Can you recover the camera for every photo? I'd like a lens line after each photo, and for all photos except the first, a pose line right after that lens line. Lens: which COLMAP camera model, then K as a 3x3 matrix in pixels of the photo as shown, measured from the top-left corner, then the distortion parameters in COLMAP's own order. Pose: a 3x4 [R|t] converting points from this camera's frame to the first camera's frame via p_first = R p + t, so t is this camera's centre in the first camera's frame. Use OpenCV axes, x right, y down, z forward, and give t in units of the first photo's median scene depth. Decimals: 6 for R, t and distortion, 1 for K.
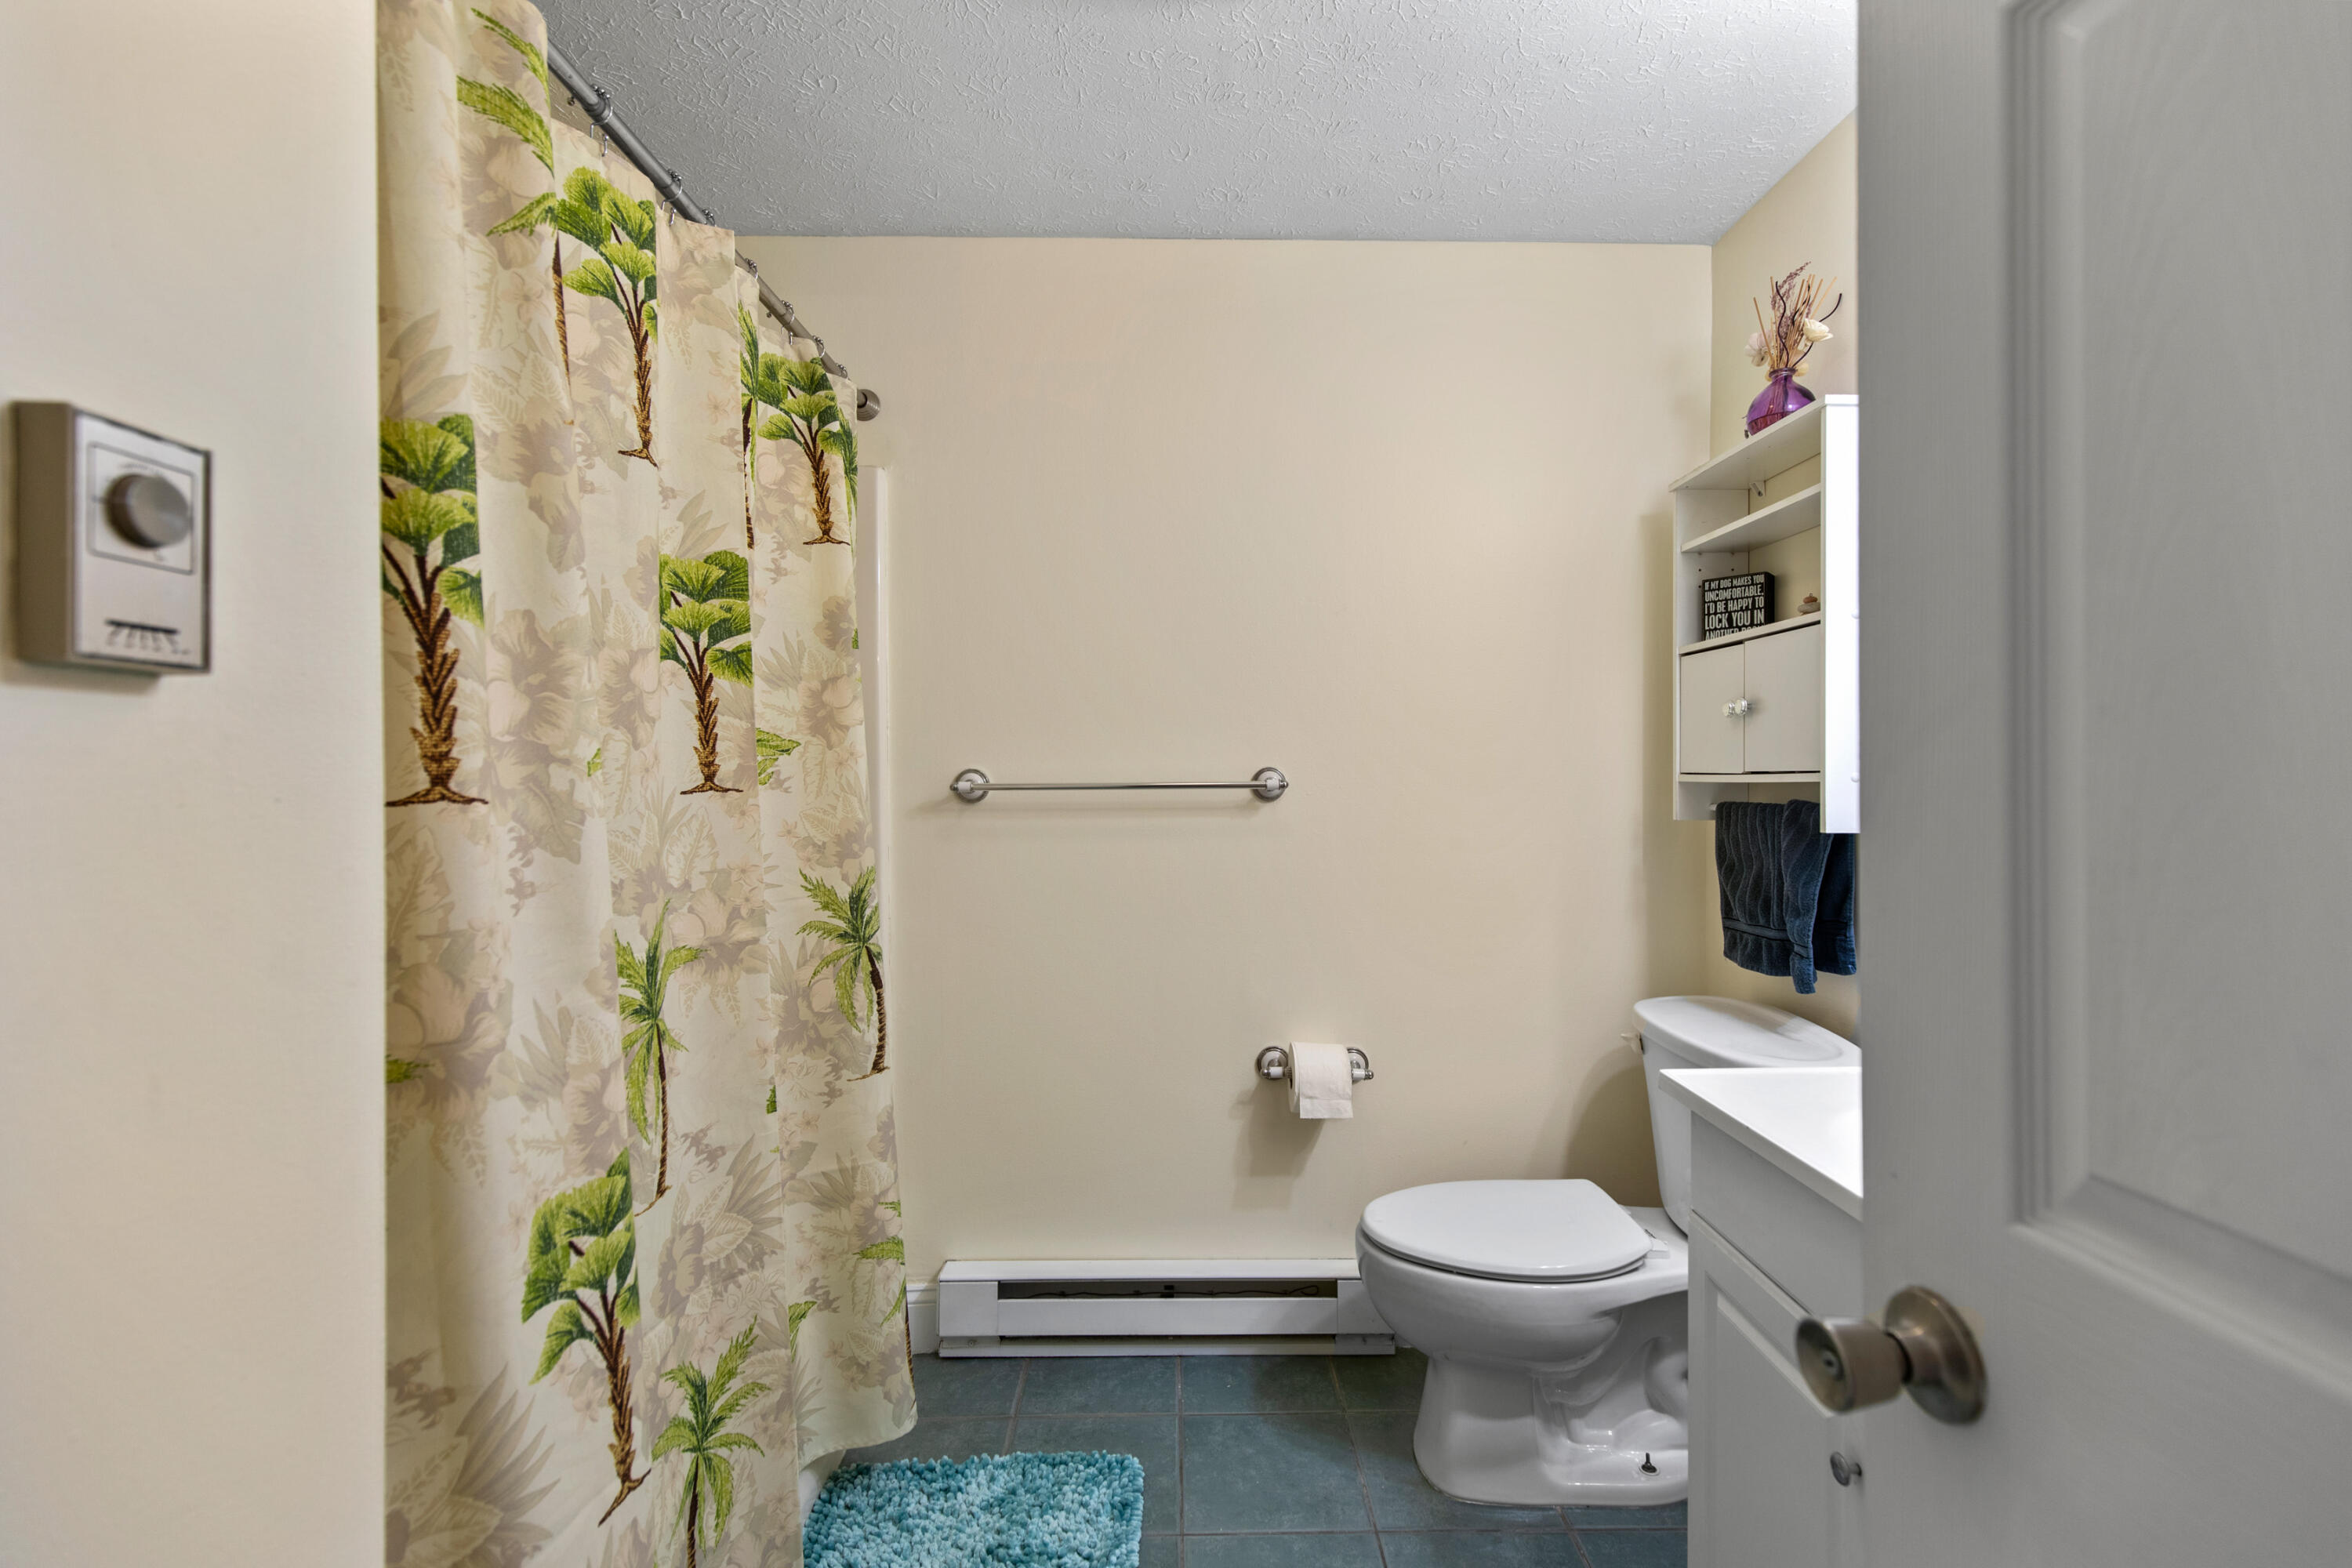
lens RADIAL K [[1053.5, 0, 1183.7], [0, 1053.5, 775.8], [0, 0, 1]] dist [0.010161, -0.002604]
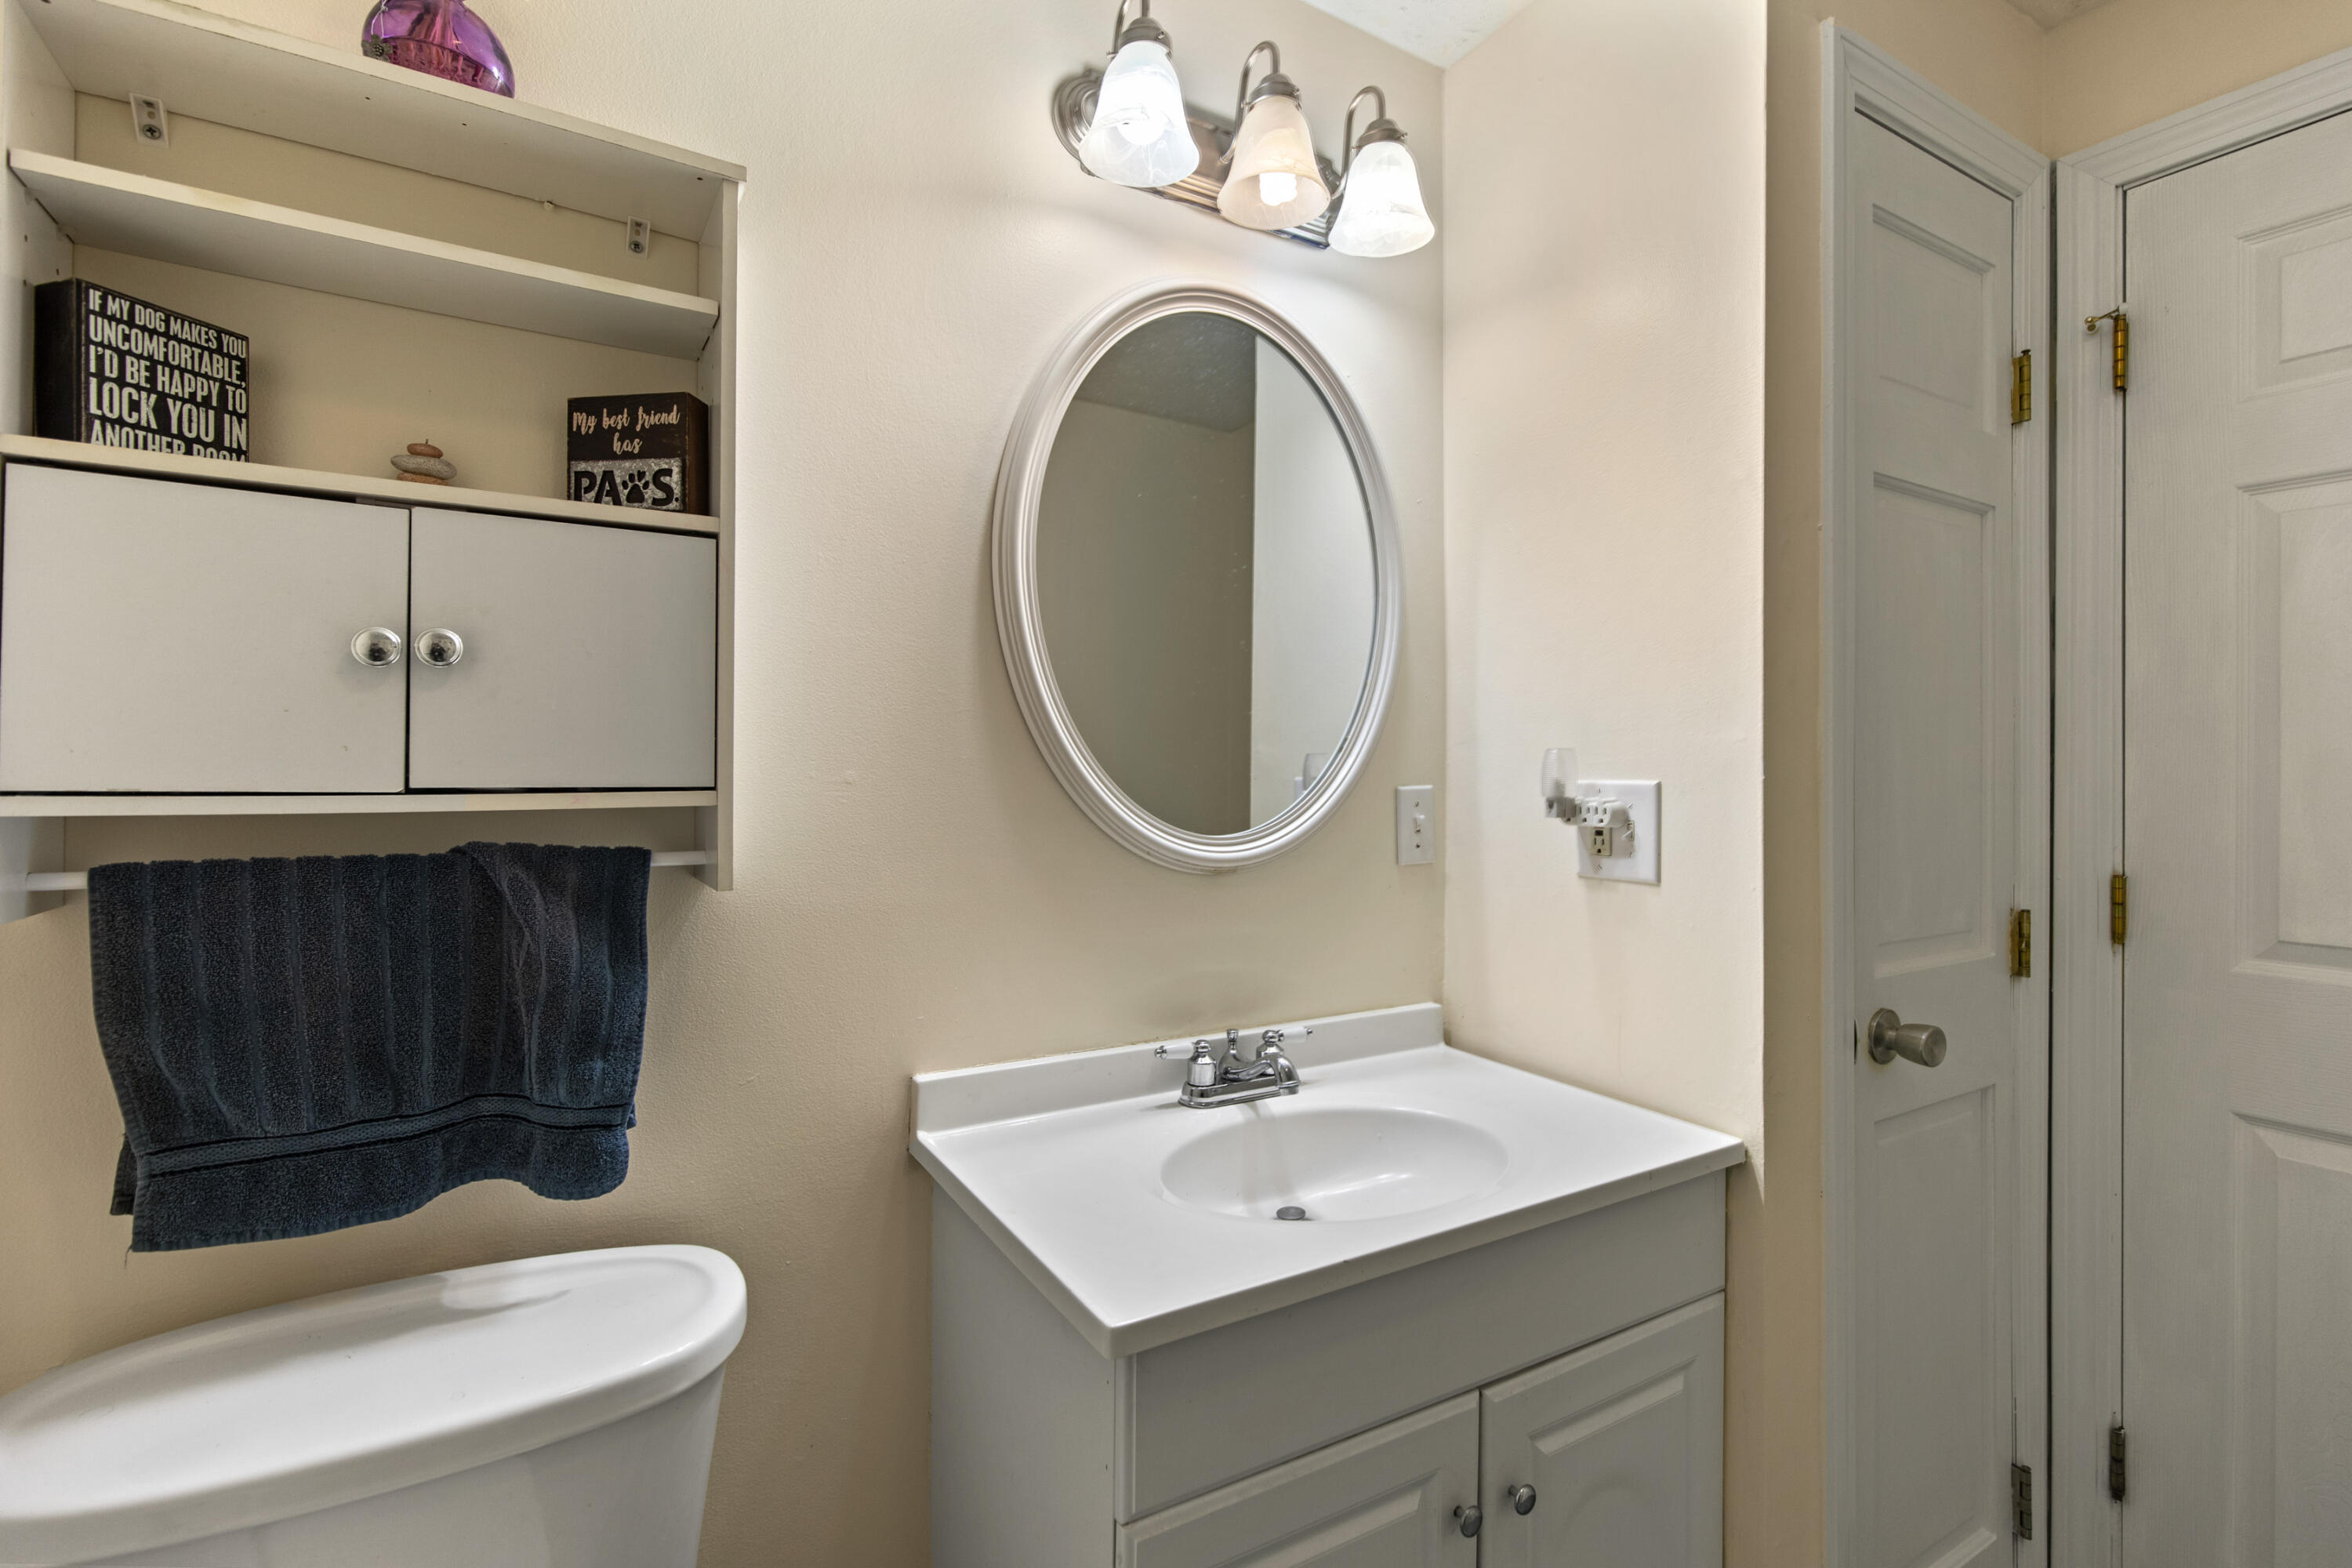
lens RADIAL K [[1053.5, 0, 1177.7], [0, 1053.5, 794.5], [0, 0, 1]] dist [0.010161, -0.002604]
pose [[-0.507049, 0.004946, 0.861903, -0.031623], [0.003877, 0.999987, -0.003457, 0.001679], [-0.861908, 0.001589, -0.507061, 0.870949]]
